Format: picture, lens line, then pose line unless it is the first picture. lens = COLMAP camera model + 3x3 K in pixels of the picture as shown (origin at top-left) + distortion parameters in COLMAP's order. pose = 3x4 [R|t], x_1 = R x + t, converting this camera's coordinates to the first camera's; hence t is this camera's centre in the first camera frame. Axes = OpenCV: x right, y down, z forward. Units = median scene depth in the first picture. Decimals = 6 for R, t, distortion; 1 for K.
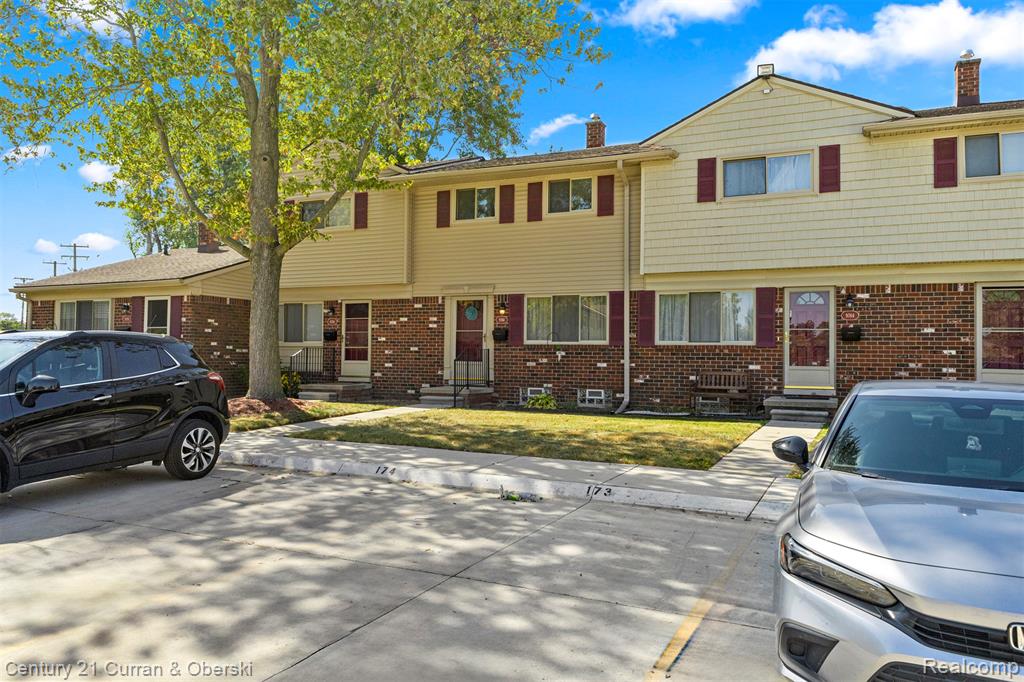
lens RADIAL K [[742.8, 0, 521.1], [0, 742.8, 330.2], [0, 0, 1]] dist [0.022909, 0.004396]
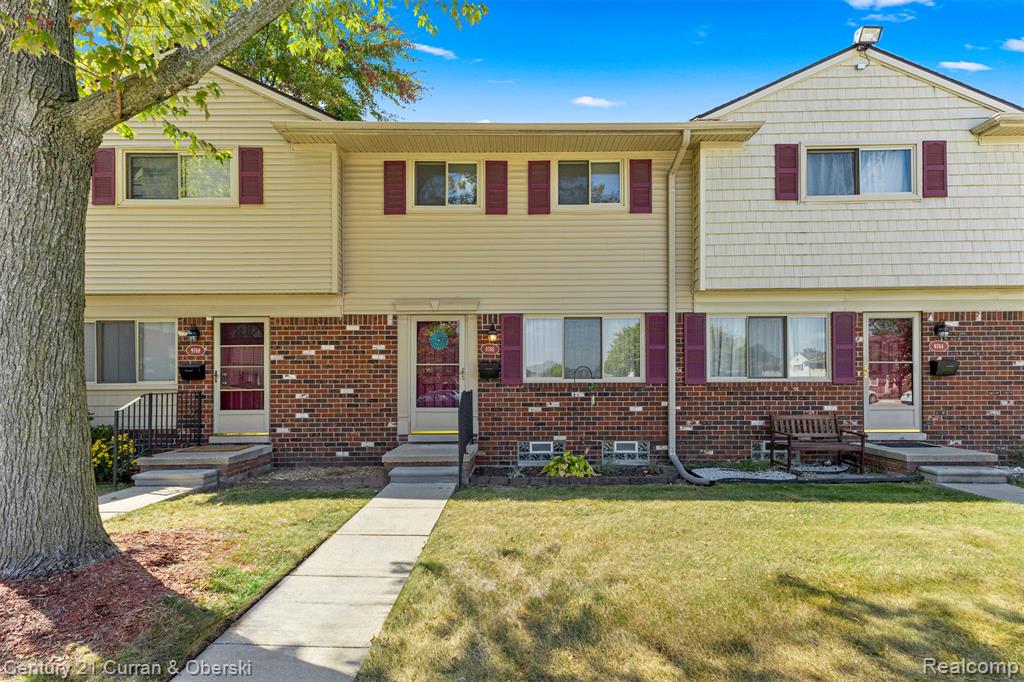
lens RADIAL K [[446.8, 0, 527.9], [0, 446.8, 370.5], [0, 0, 1]] dist [0.020035, -0.004479]
pose [[0.910112, -0.008980, 0.414265, -0.191531], [-0.000038, 0.999763, 0.021756, -0.002807], [-0.414362, -0.019816, 0.909896, 0.658076]]
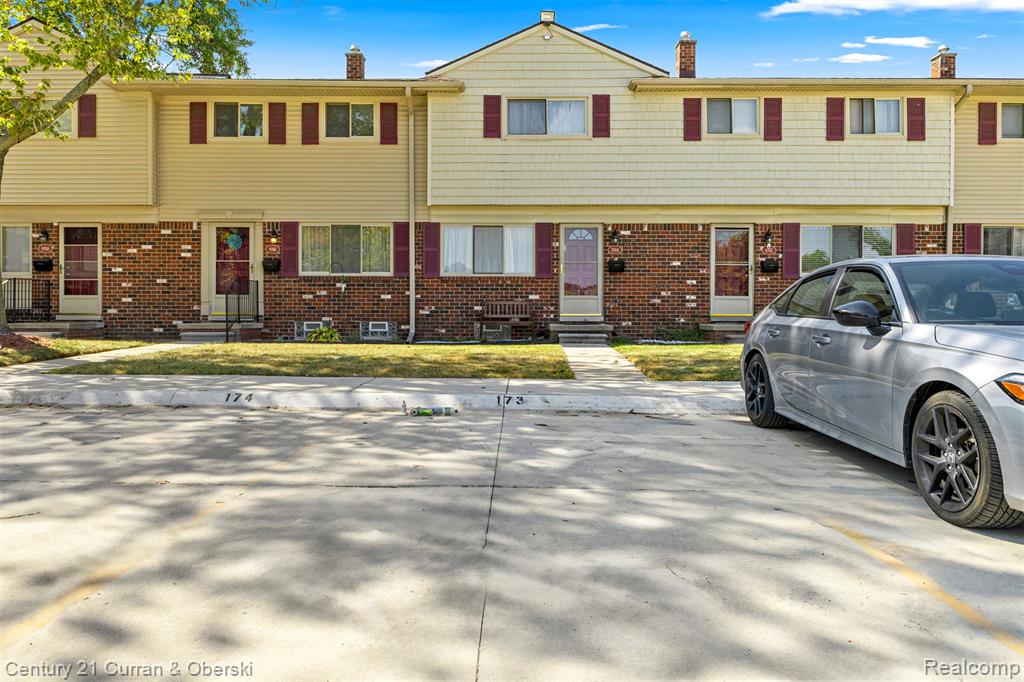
lens RADIAL K [[698.9, 0, 531.1], [0, 698.9, 308.7], [0, 0, 1]] dist [0.025300, -0.025033]
pose [[0.913613, -0.009056, 0.406484, -0.096506], [-0.006301, 0.999316, 0.036427, 0.028880], [-0.406536, -0.035841, 0.912932, 0.078419]]
